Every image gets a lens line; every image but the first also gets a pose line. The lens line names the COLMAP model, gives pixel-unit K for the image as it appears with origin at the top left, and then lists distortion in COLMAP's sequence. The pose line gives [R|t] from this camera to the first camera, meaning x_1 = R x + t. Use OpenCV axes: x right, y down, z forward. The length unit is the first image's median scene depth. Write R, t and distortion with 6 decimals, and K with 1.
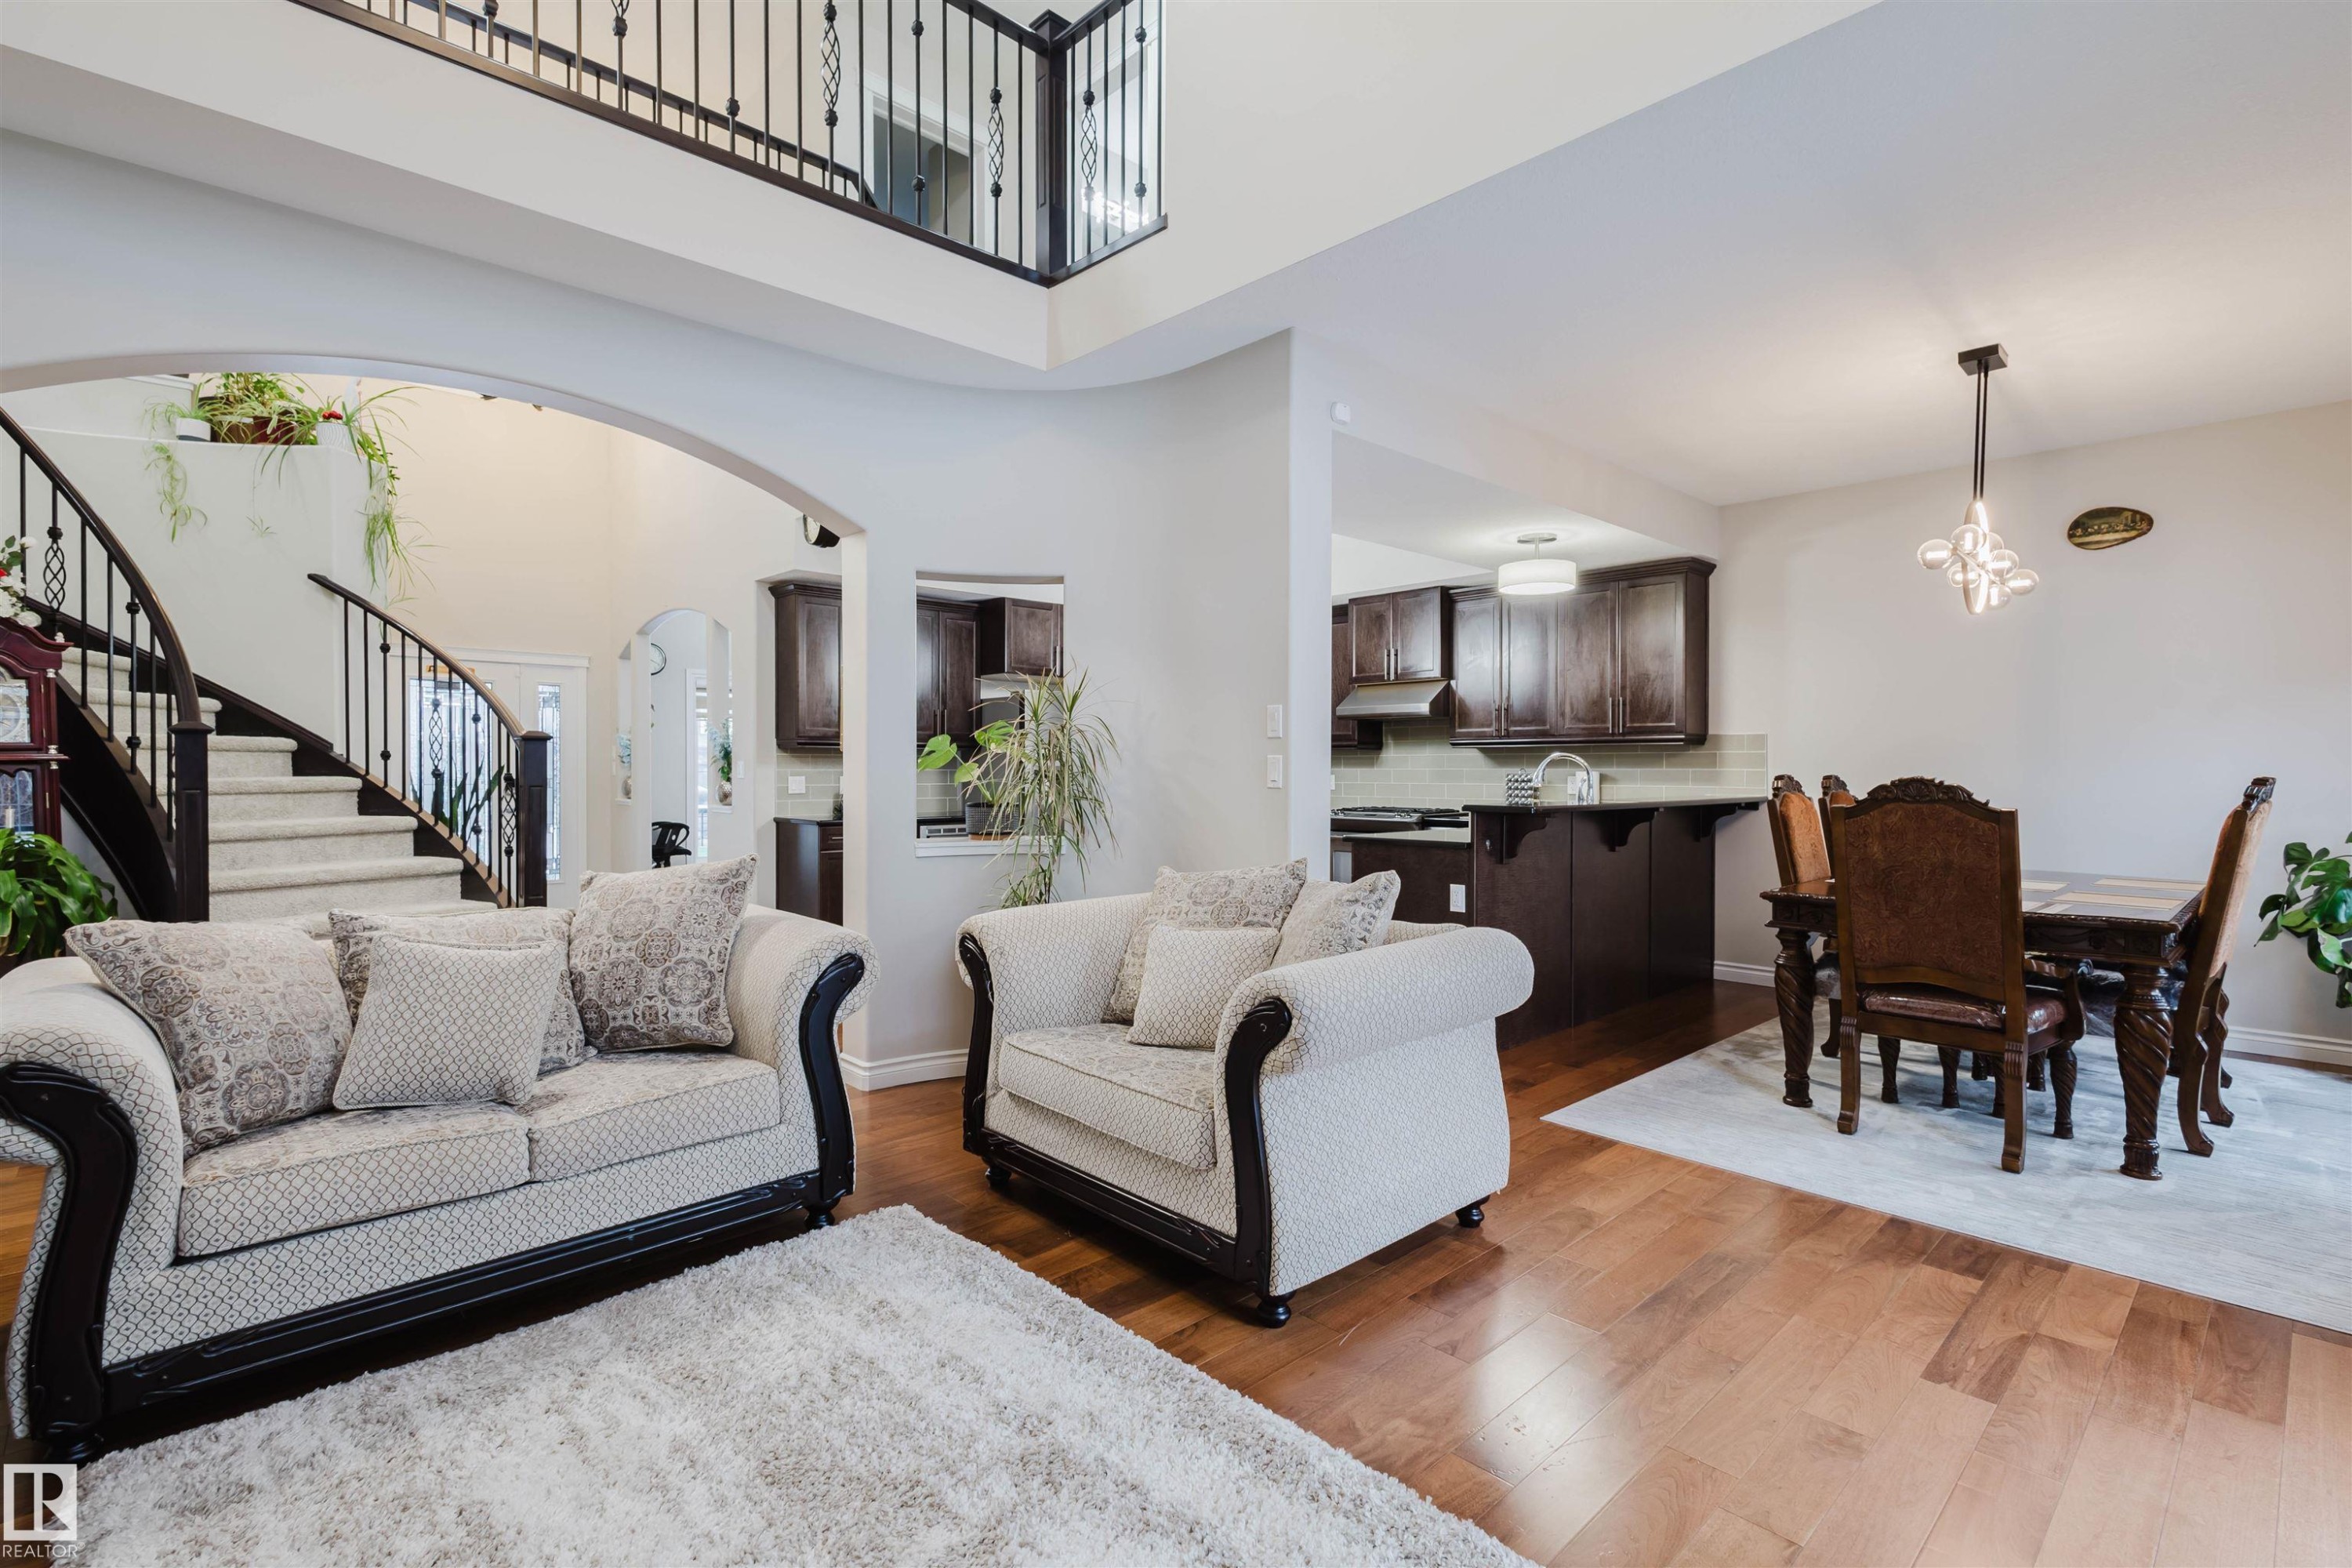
lens RADIAL K [[1080.3, 0, 1170.7], [0, 1080.3, 757.5], [0, 0, 1]] dist [0.045374, -0.000214]
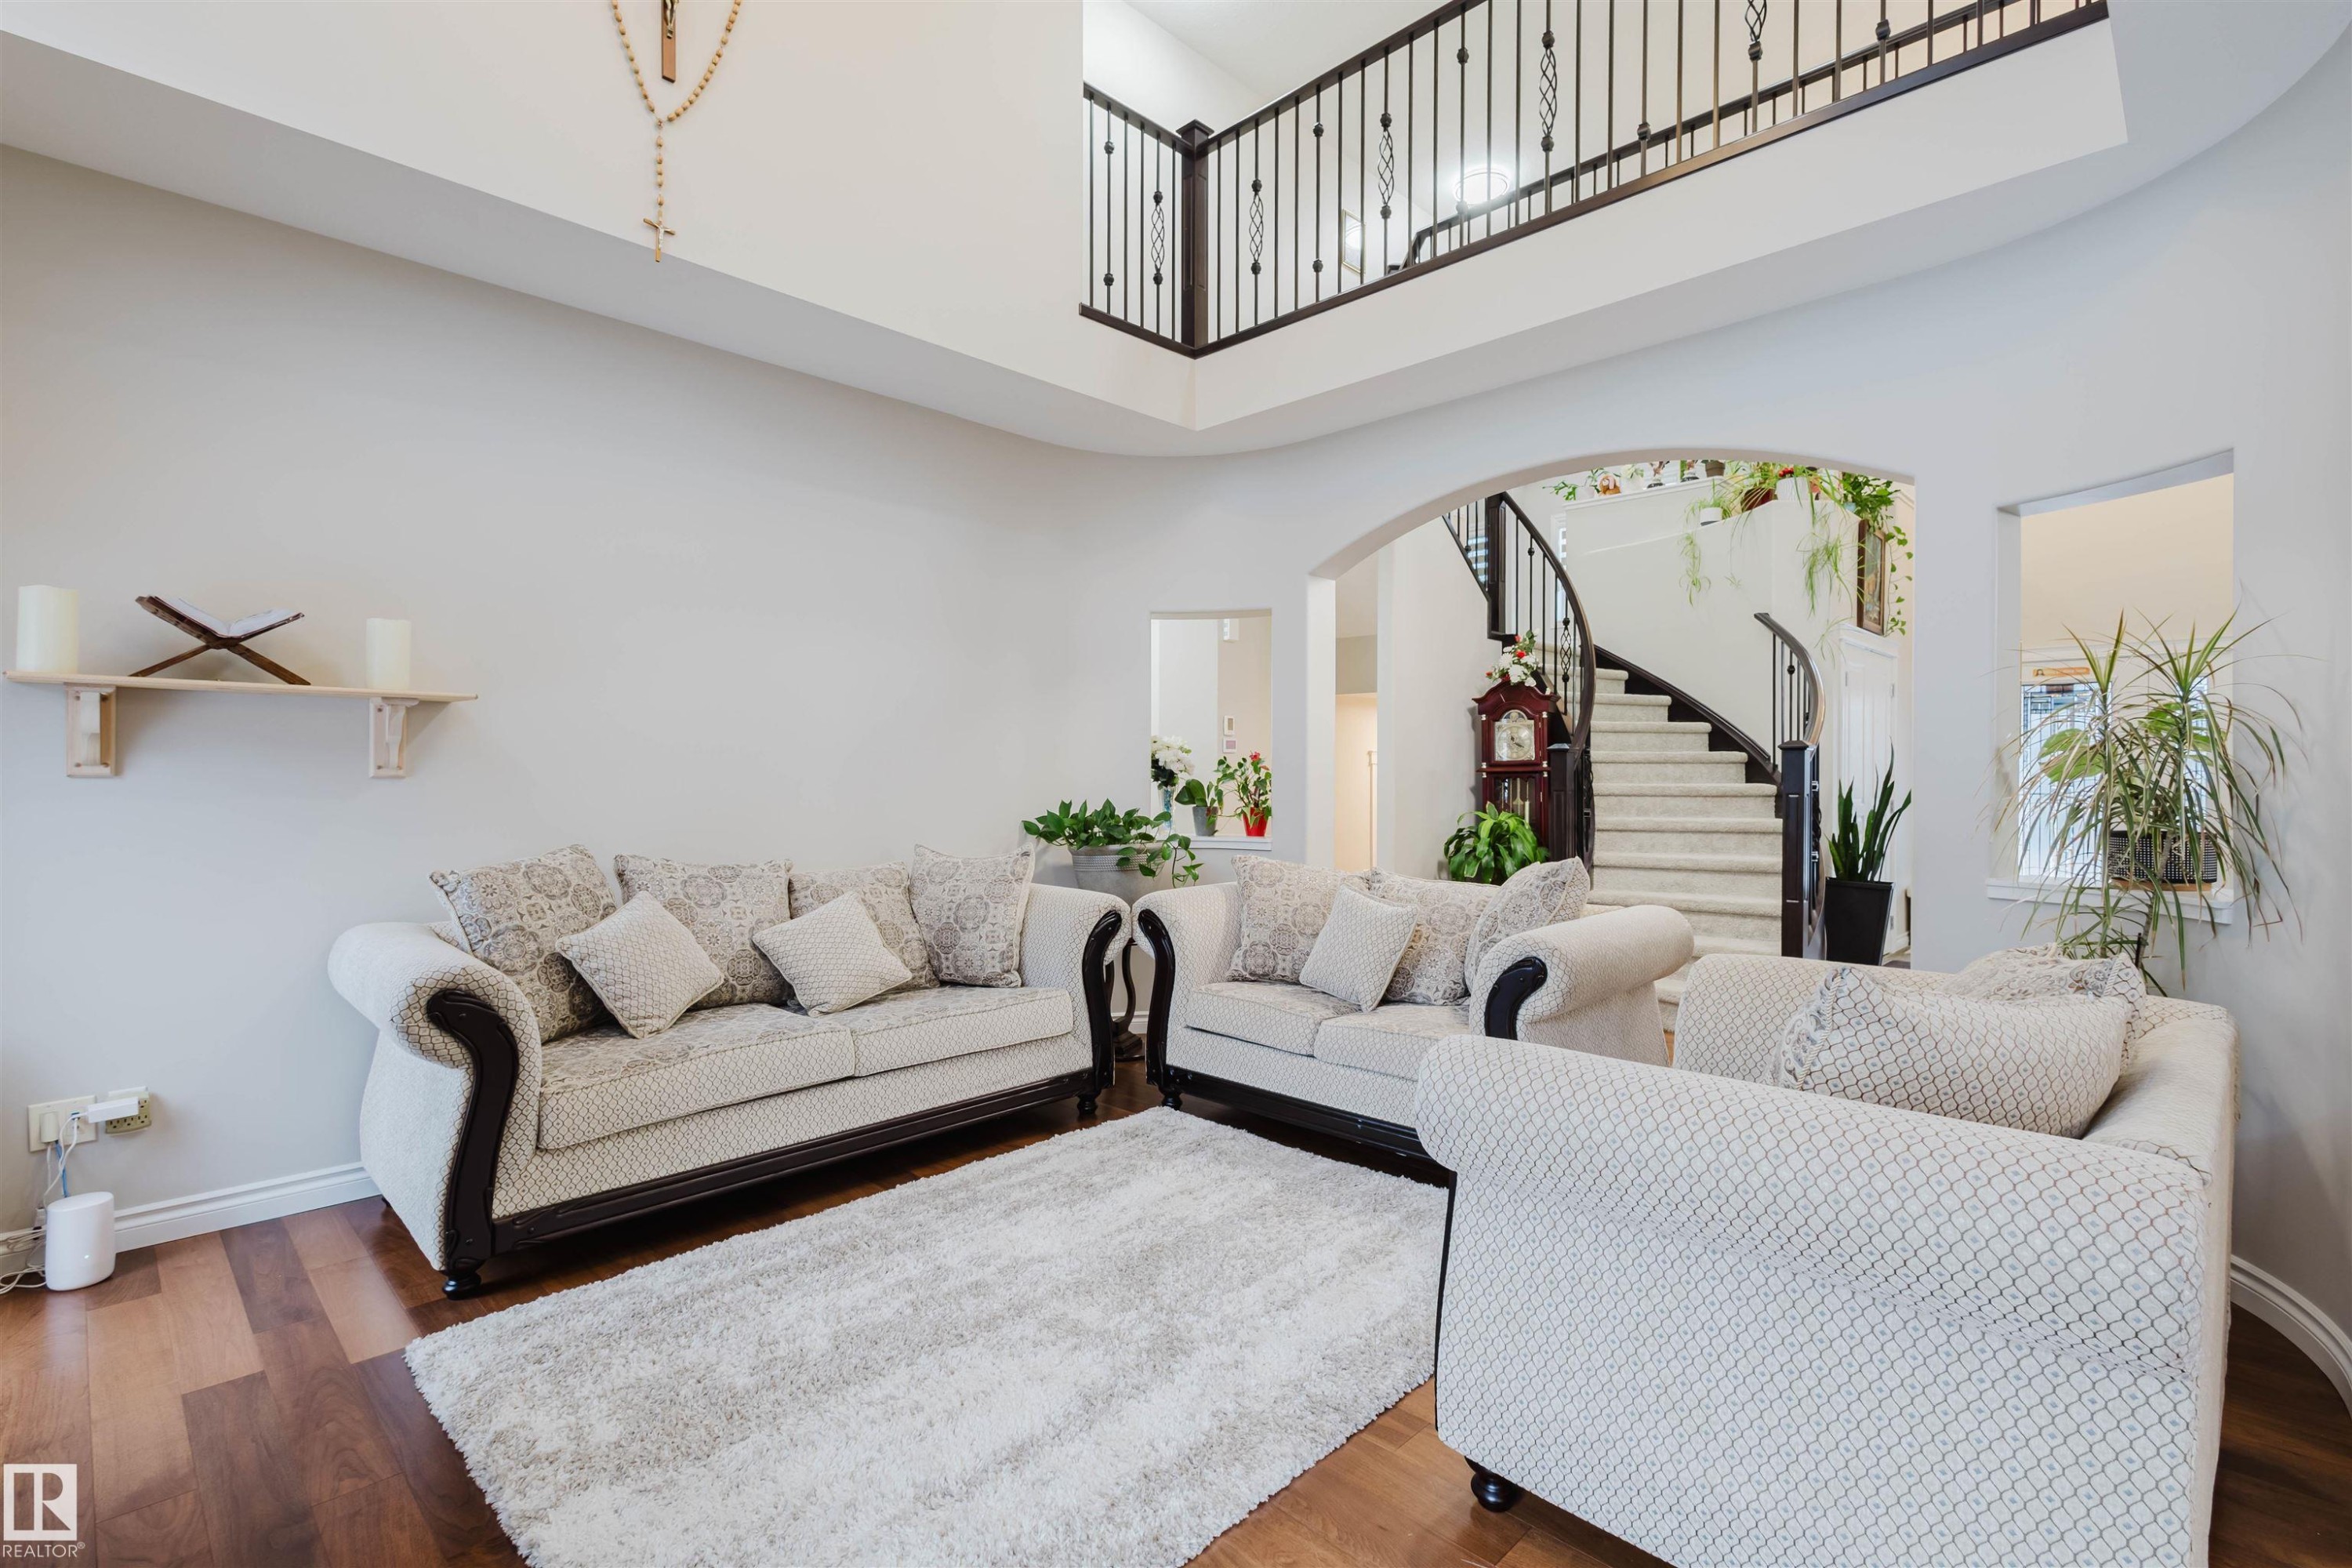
lens RADIAL K [[1092.8, 0, 1177.8], [0, 1092.8, 773.7], [0, 0, 1]] dist [-0.002040, -0.000465]
pose [[0.053690, -0.003728, -0.998551, 0.799941], [0.007243, 0.999968, -0.003343, 0.012870], [0.998531, -0.007053, 0.053715, 0.700391]]
